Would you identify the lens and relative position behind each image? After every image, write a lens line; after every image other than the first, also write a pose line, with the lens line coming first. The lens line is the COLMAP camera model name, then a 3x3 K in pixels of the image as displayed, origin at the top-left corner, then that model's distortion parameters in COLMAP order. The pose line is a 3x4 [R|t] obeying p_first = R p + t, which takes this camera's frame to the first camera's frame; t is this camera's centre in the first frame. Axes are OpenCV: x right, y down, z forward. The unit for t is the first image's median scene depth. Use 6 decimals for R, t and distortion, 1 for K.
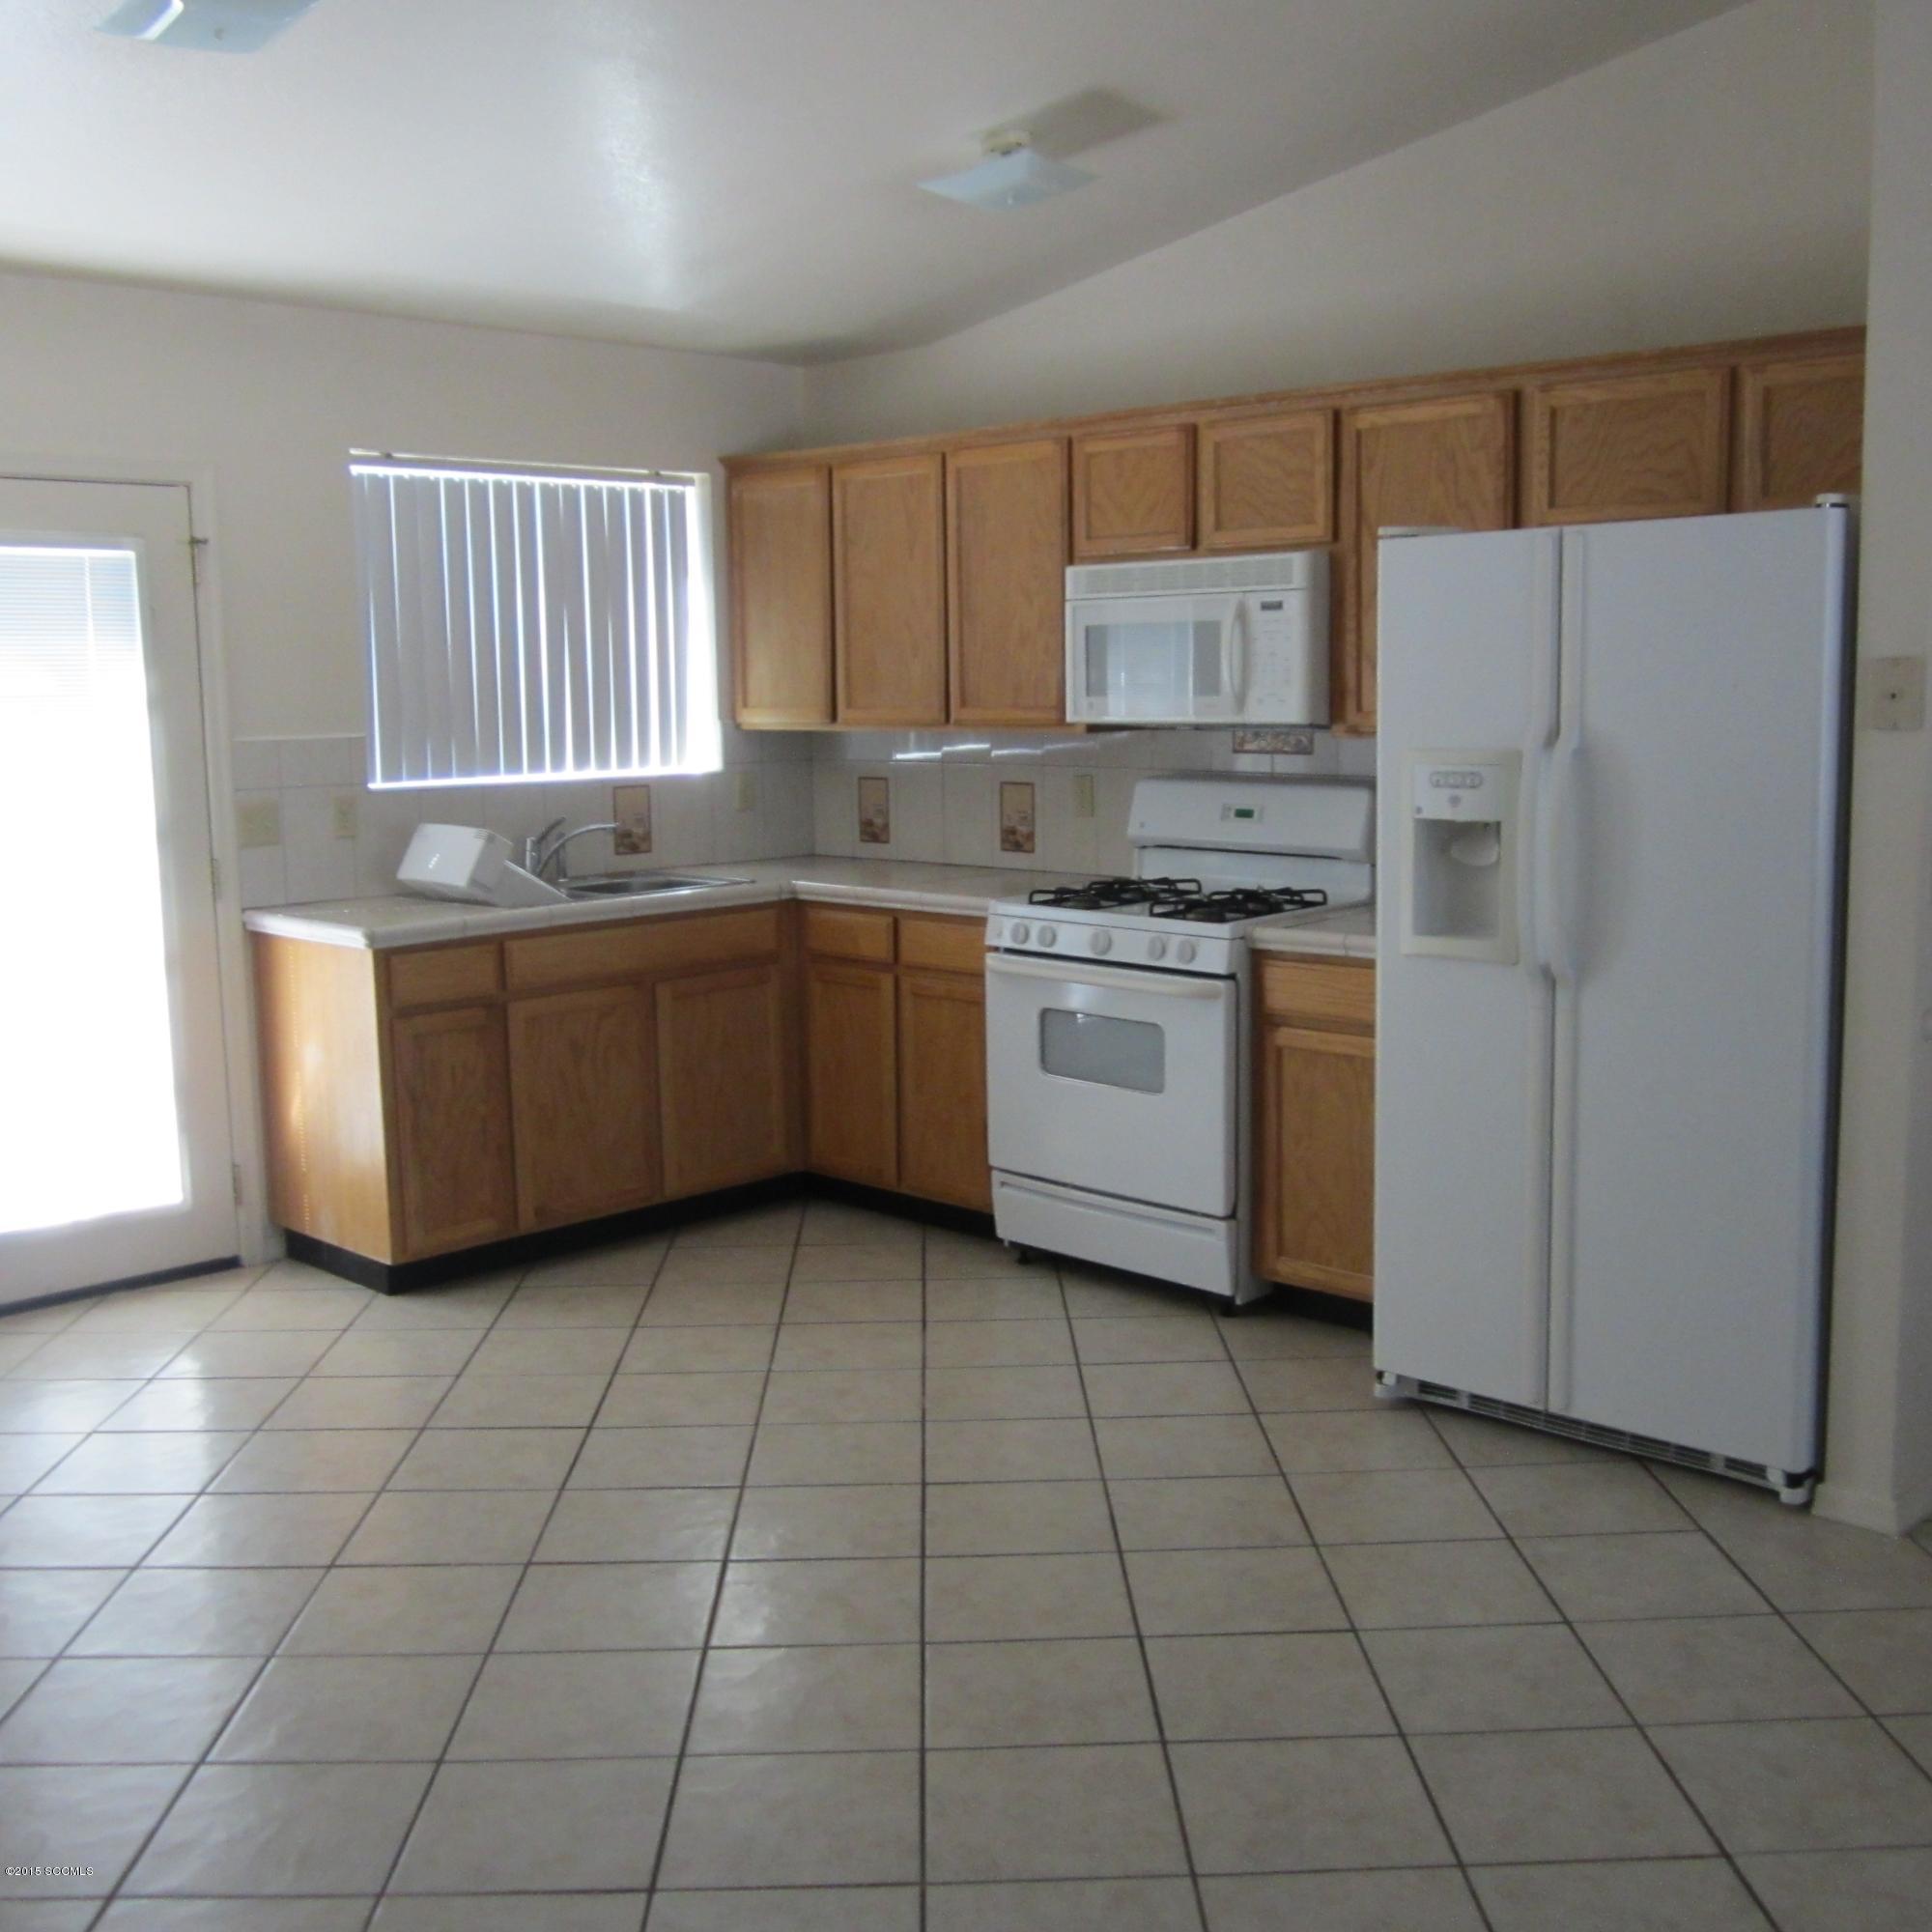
lens RADIAL K [[2150.1, 0, 961.9], [0, 2150.1, 980.4], [0, 0, 1]] dist [-0.022414, 0.000000]
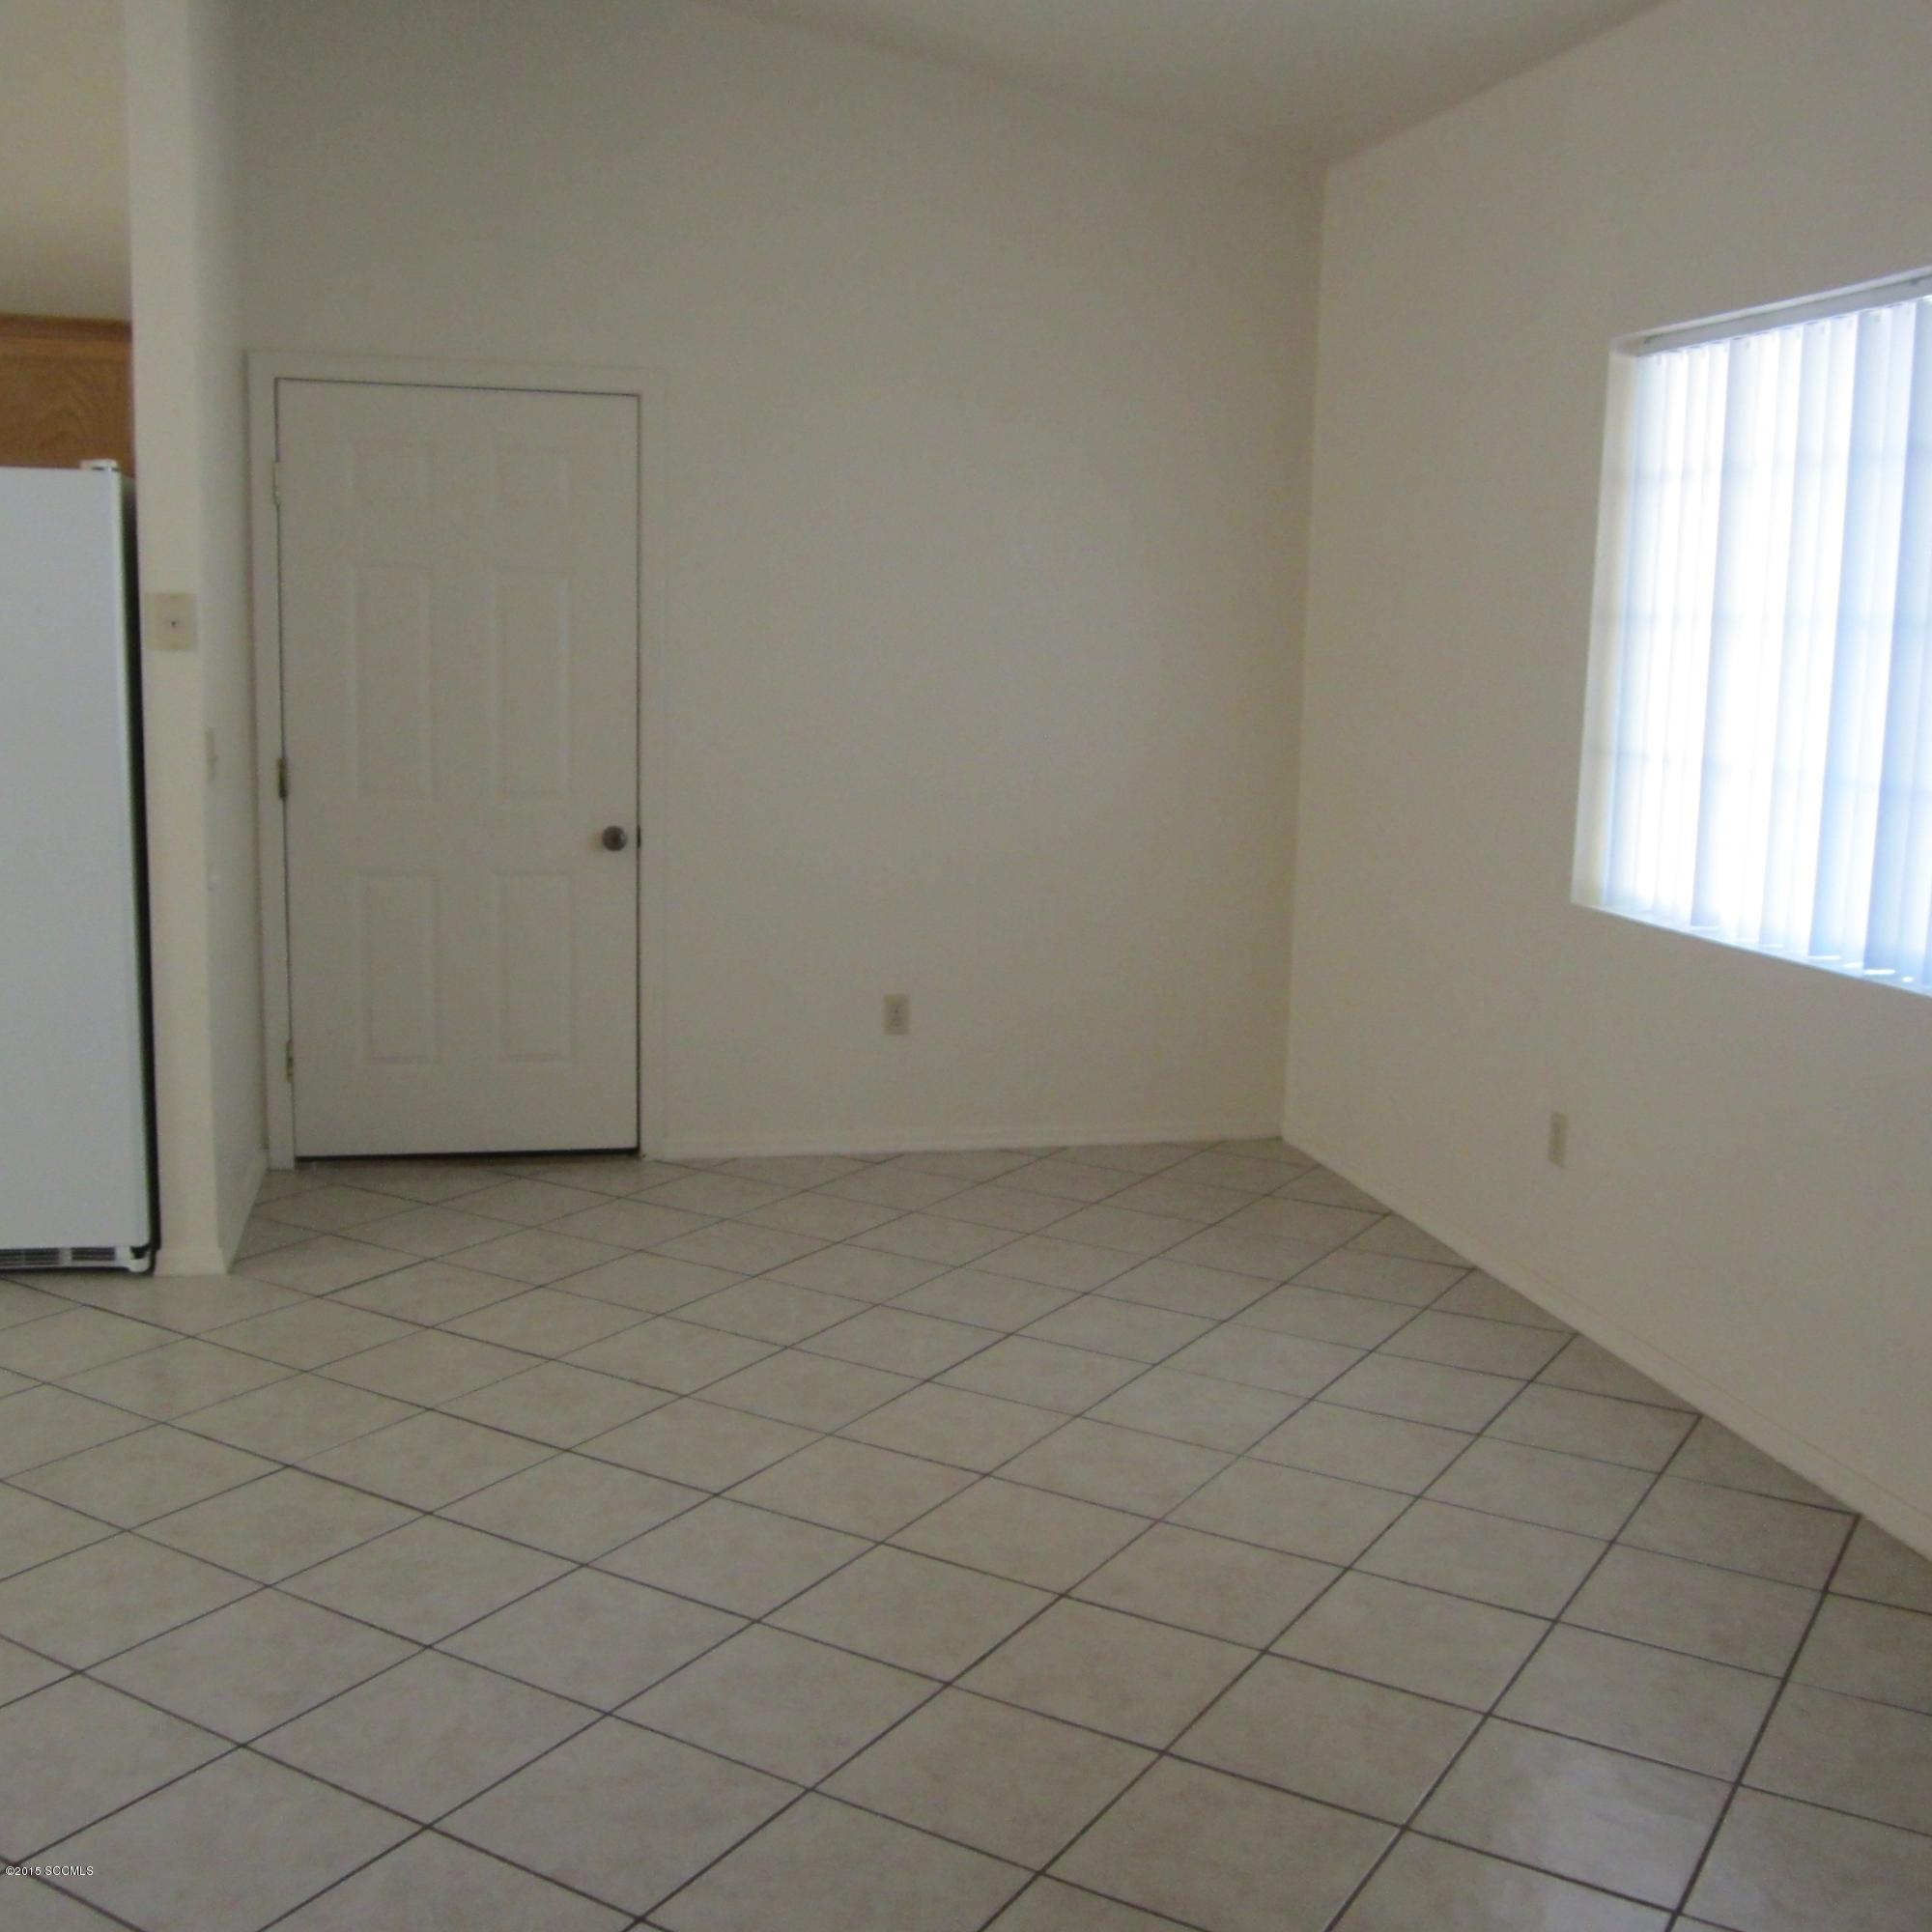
lens RADIAL K [[2150.1, 0, 991.8], [0, 2150.1, 1002.7], [0, 0, 1]] dist [-0.022414, 0.000000]
pose [[0.530275, -0.112635, 0.840311, -0.274722], [0.076774, 0.993443, 0.084713, 0.014778], [-0.844343, 0.019593, 0.535445, -0.068205]]
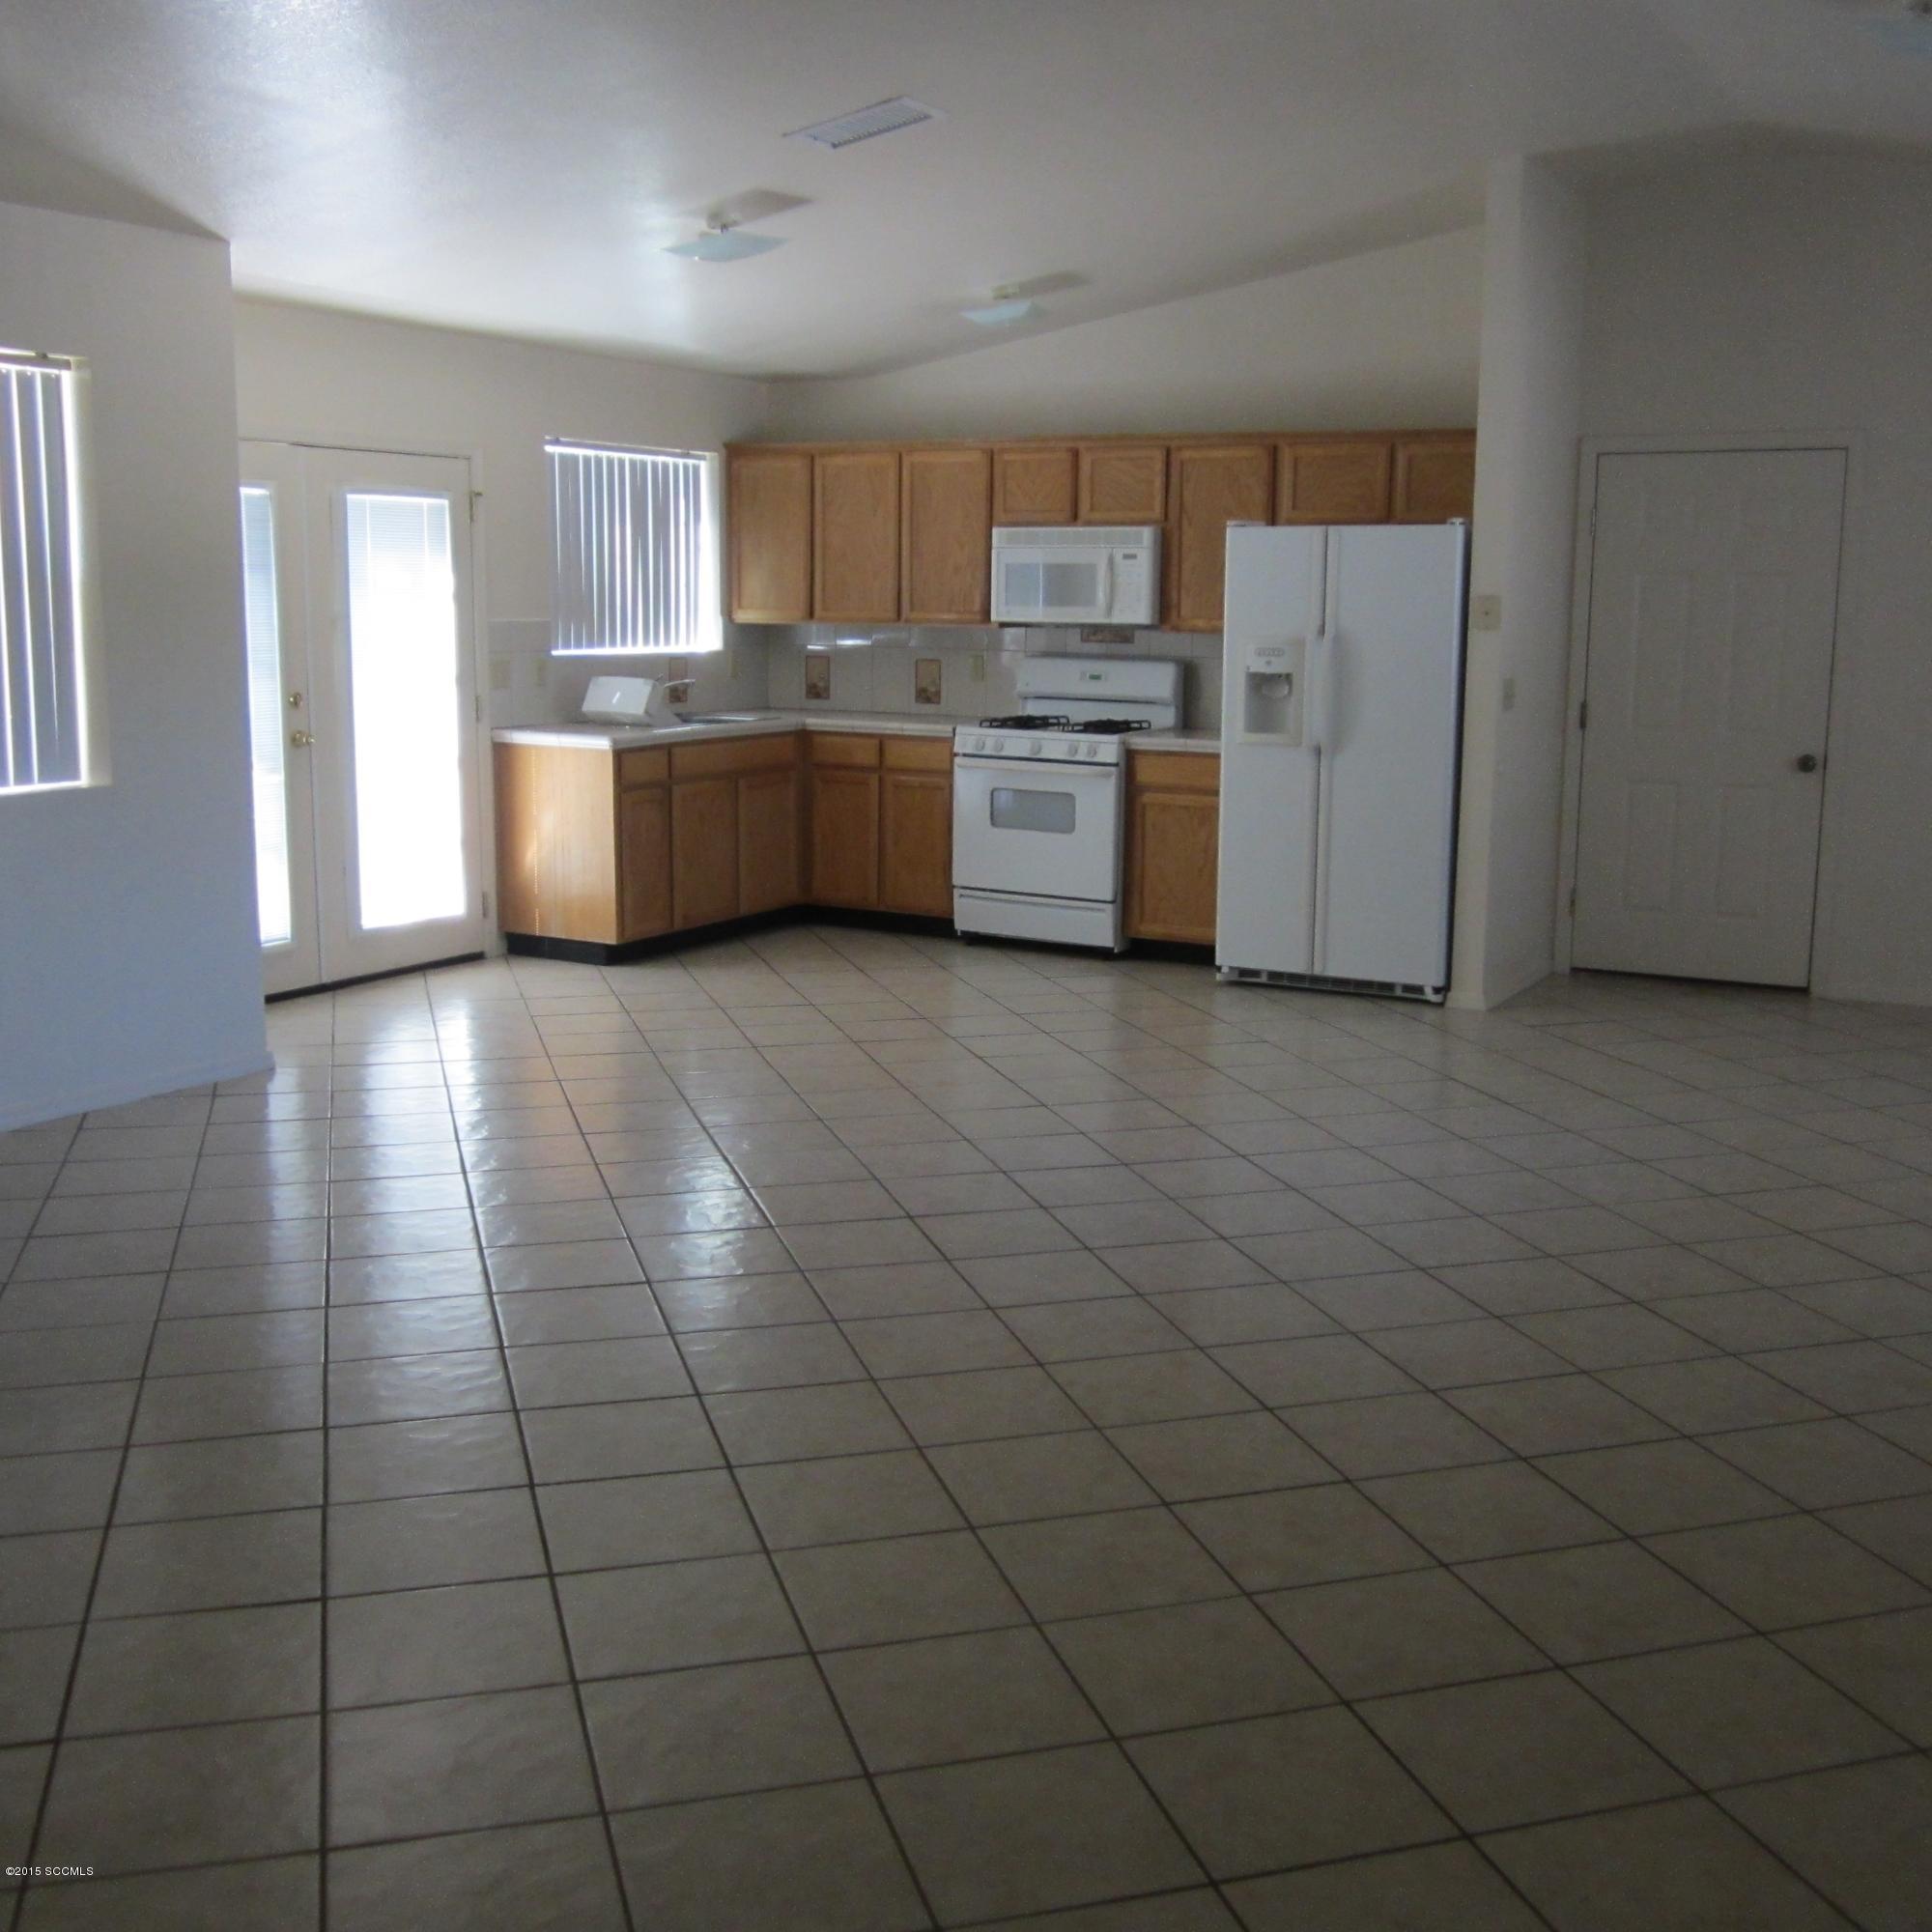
lens RADIAL K [[2150.1, 0, 969.2], [0, 2150.1, 974.0], [0, 0, 1]] dist [-0.022414, 0.000000]
pose [[0.964651, -0.021005, 0.262693, -0.431390], [0.011658, 0.999244, 0.037091, 0.096394], [-0.263274, -0.032718, 0.964166, -0.645106]]
